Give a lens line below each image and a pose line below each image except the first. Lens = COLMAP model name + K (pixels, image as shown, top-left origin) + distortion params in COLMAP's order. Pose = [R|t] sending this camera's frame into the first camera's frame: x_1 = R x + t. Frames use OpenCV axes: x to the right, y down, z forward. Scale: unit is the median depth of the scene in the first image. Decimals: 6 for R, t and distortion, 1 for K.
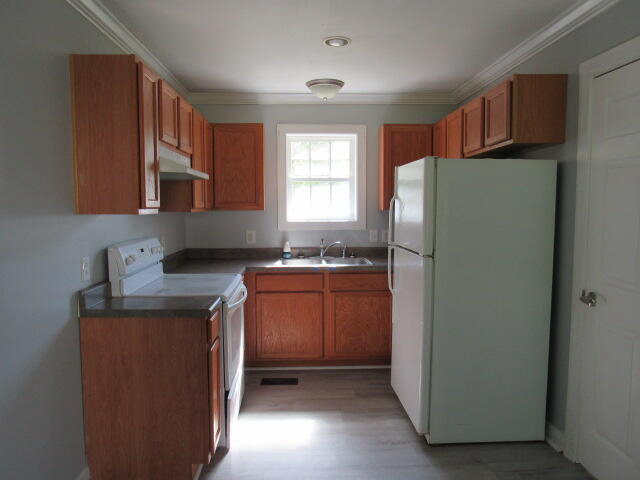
lens RADIAL K [[459.3, 0, 321.8], [0, 459.3, 239.9], [0, 0, 1]] dist [-0.031116, 0.002105]
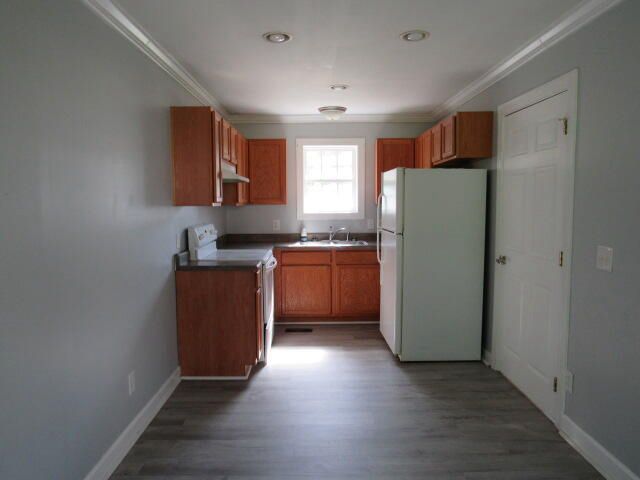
lens RADIAL K [[459.3, 0, 318.0], [0, 459.3, 238.5], [0, 0, 1]] dist [-0.031116, 0.002105]
pose [[0.999264, -0.001220, -0.038341, 0.021084], [0.001441, 0.999982, 0.005758, 0.036092], [0.038333, -0.005809, 0.999248, -0.439539]]
